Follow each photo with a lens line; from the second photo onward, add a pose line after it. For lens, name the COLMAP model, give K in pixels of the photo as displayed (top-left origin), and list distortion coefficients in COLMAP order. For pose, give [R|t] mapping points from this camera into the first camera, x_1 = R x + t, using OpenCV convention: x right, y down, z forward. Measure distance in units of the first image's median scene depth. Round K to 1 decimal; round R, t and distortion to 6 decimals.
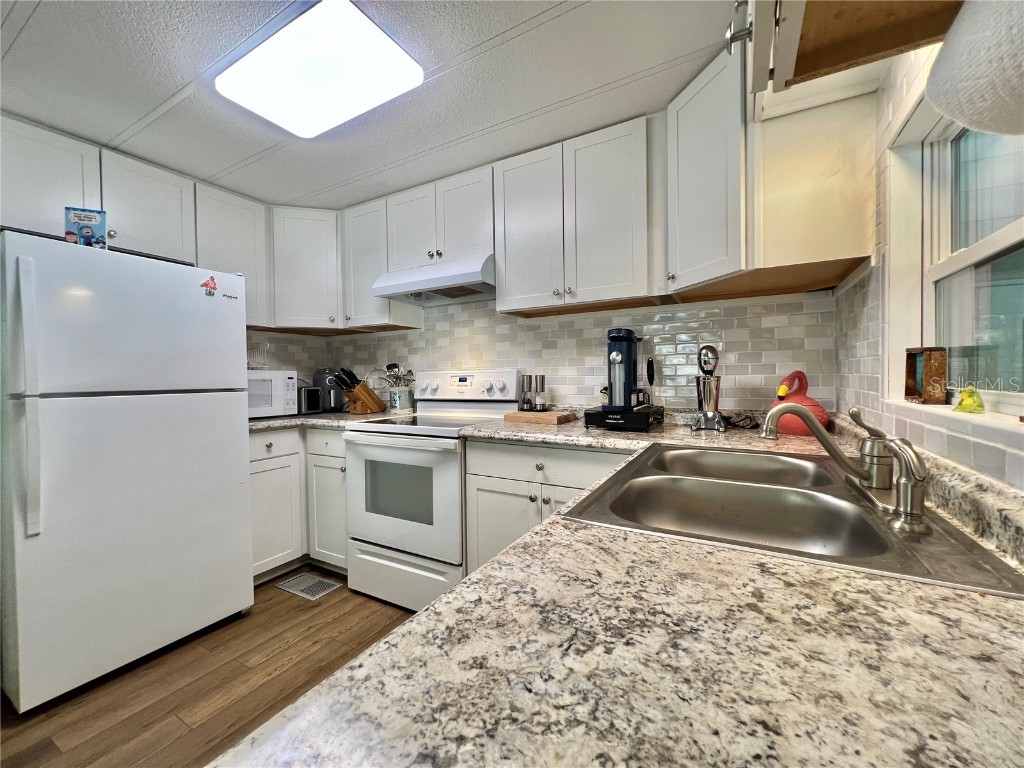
lens RADIAL K [[411.1, 0, 509.7], [0, 411.1, 383.2], [0, 0, 1]] dist [-0.003897, 0.000716]
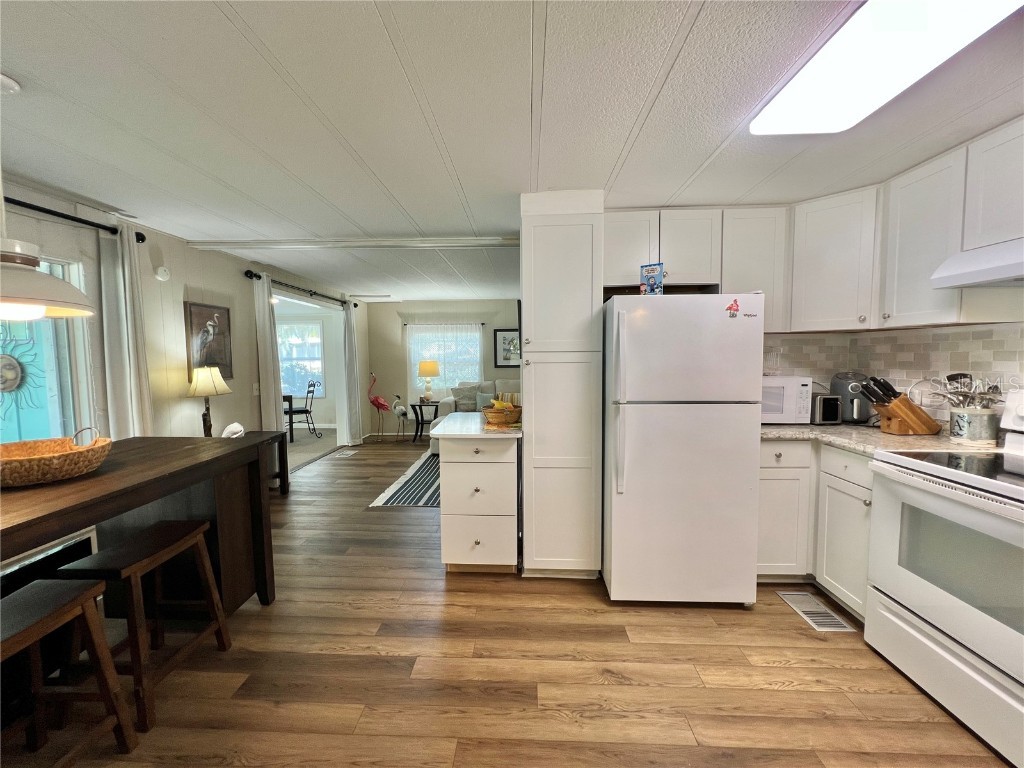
lens RADIAL K [[411.1, 0, 509.7], [0, 411.1, 383.2], [0, 0, 1]] dist [-0.003897, 0.000716]
pose [[0.455519, 0.067946, -0.887629, -0.005869], [-0.011656, 0.997453, 0.070371, -0.088450], [0.890150, -0.021709, 0.455151, -0.039608]]
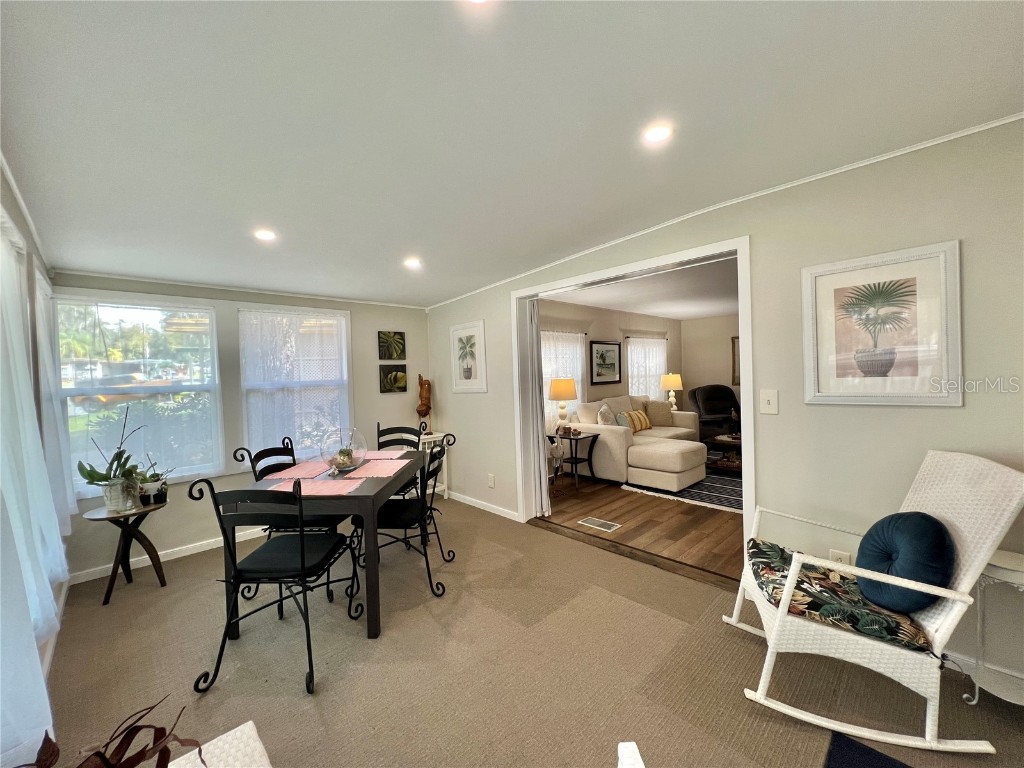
lens RADIAL K [[411.1, 0, 509.0], [0, 411.1, 382.4], [0, 0, 1]] dist [-0.000104, 0.000047]
pose [[0.958983, -0.014361, -0.283099, -2.526039], [0.017659, 0.999803, 0.009099, -0.040144], [0.282913, -0.013725, 0.959047, -1.395921]]
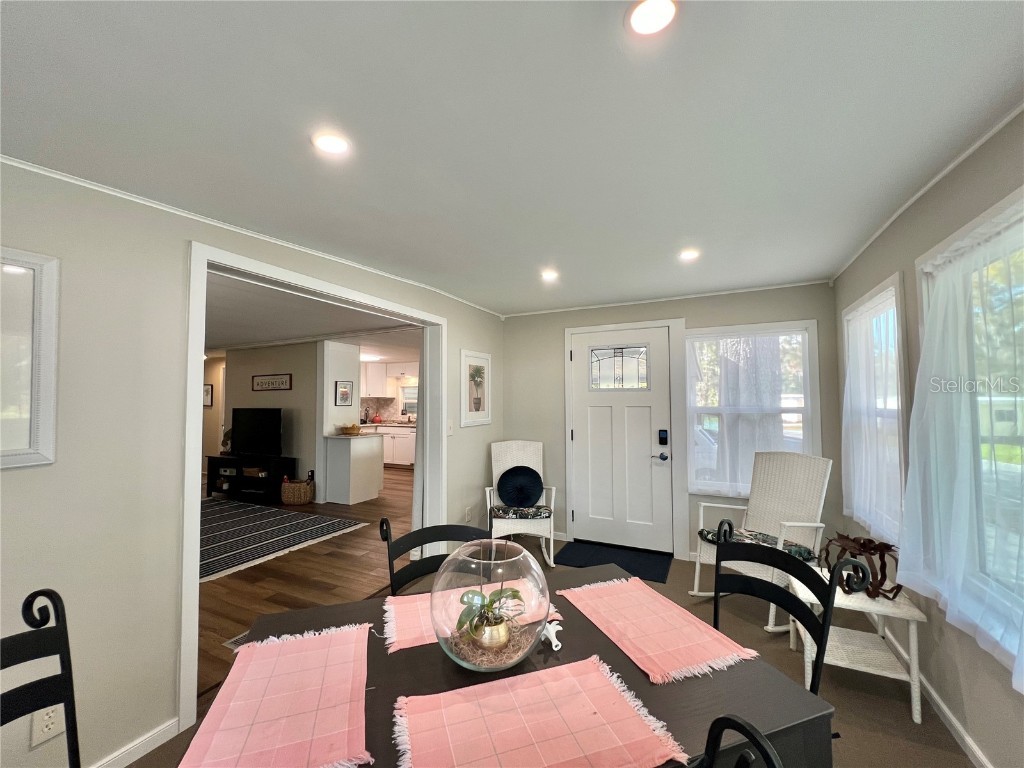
lens RADIAL K [[411.1, 0, 509.0], [0, 411.1, 382.4], [0, 0, 1]] dist [-0.000104, 0.000047]
pose [[-0.057381, 0.058571, 0.996633, -3.790193], [0.023022, 0.998090, -0.057332, -0.049534], [-0.998087, 0.019655, -0.058620, -0.390872]]
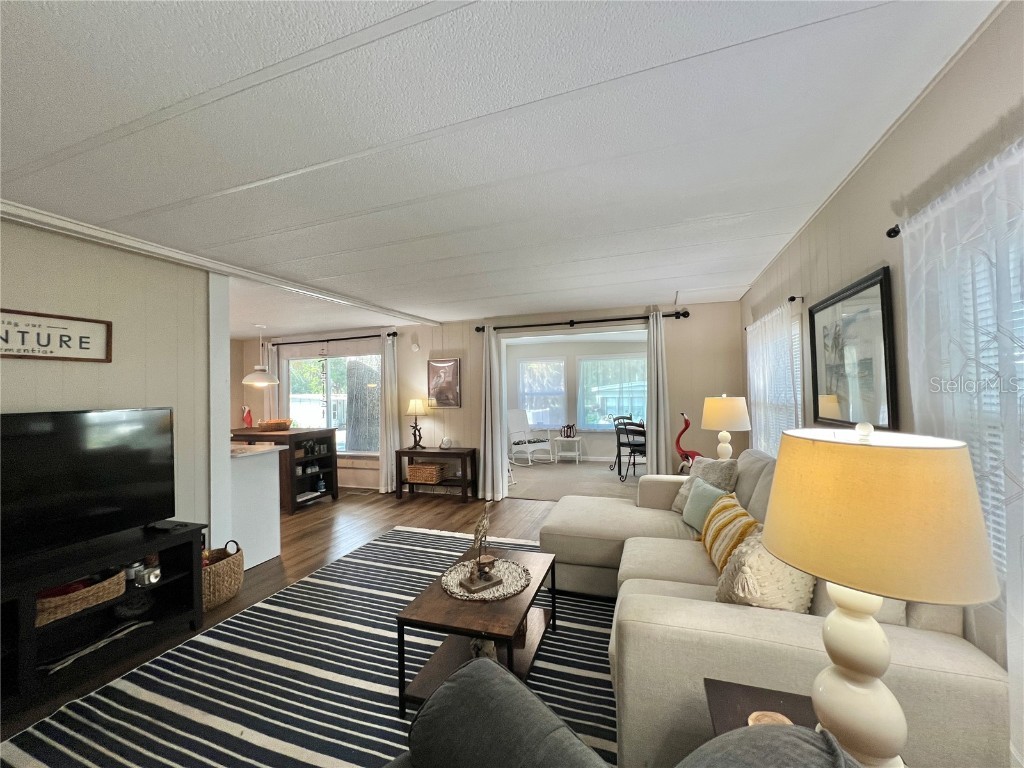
lens RADIAL K [[411.1, 0, 509.0], [0, 411.1, 382.4], [0, 0, 1]] dist [-0.000104, 0.000047]
pose [[-0.985172, 0.026544, -0.169505, -1.865824], [0.027368, 0.999622, -0.002524, -0.106107], [0.169374, -0.007126, -0.985526, 2.100124]]
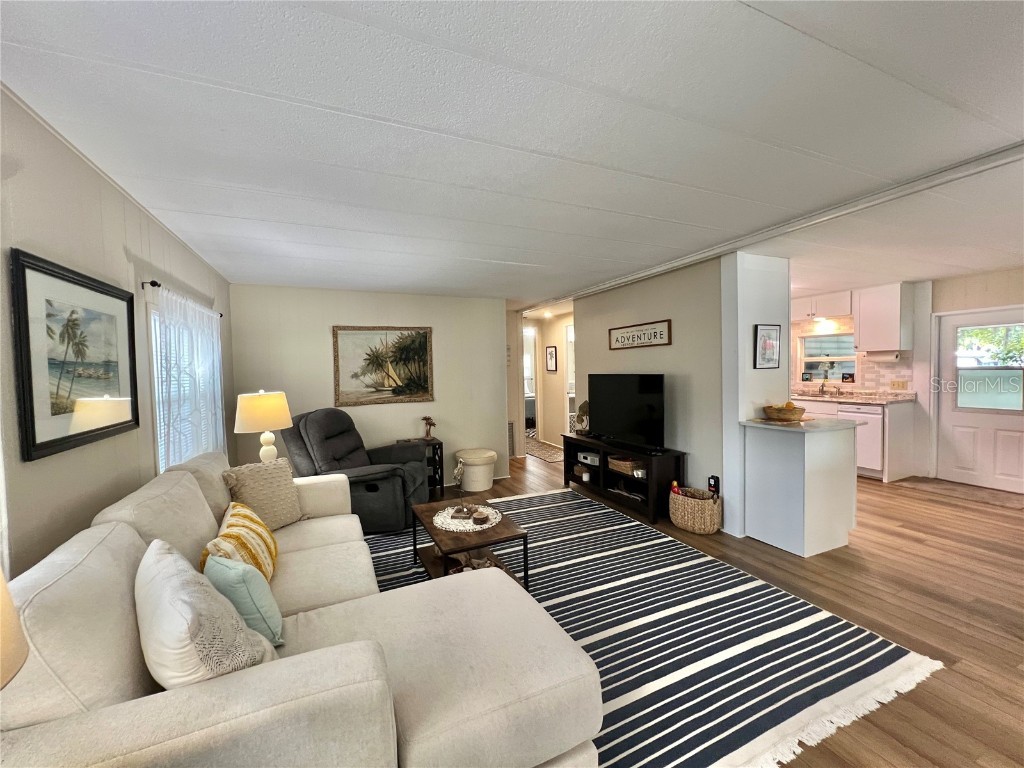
lens RADIAL K [[411.1, 0, 509.0], [0, 411.1, 382.4], [0, 0, 1]] dist [-0.000104, 0.000047]
pose [[0.596857, -0.032564, 0.801686, -2.814879], [0.030703, 0.999371, 0.017735, -0.083156], [-0.801760, 0.014028, 0.597482, 0.390912]]
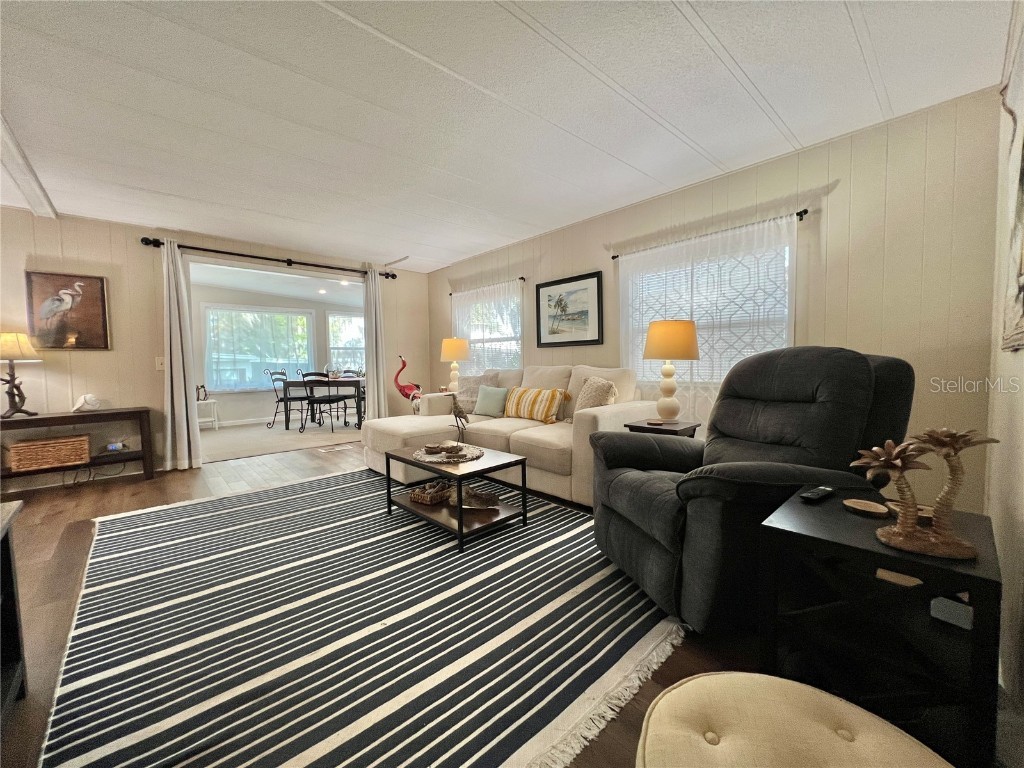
lens RADIAL K [[411.1, 0, 509.0], [0, 411.1, 382.4], [0, 0, 1]] dist [-0.000104, 0.000047]
pose [[-0.312039, 0.064856, -0.947853, -0.935971], [0.001804, 0.997706, 0.067673, 0.043882], [0.950068, 0.019407, -0.311440, 1.708379]]
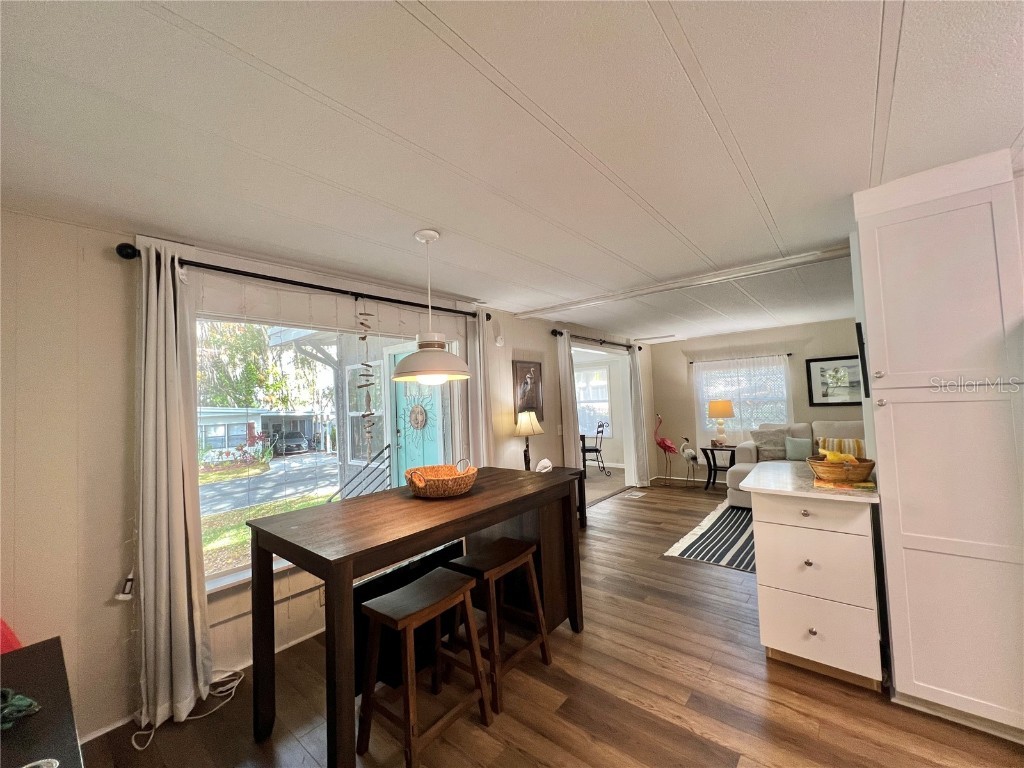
lens RADIAL K [[411.1, 0, 509.7], [0, 411.1, 383.2], [0, 0, 1]] dist [-0.003897, 0.000716]
pose [[-0.178765, -0.025881, -0.983551, -0.011625], [0.027956, 0.999117, -0.031371, -0.100565], [0.983495, -0.033105, -0.177884, -0.082677]]
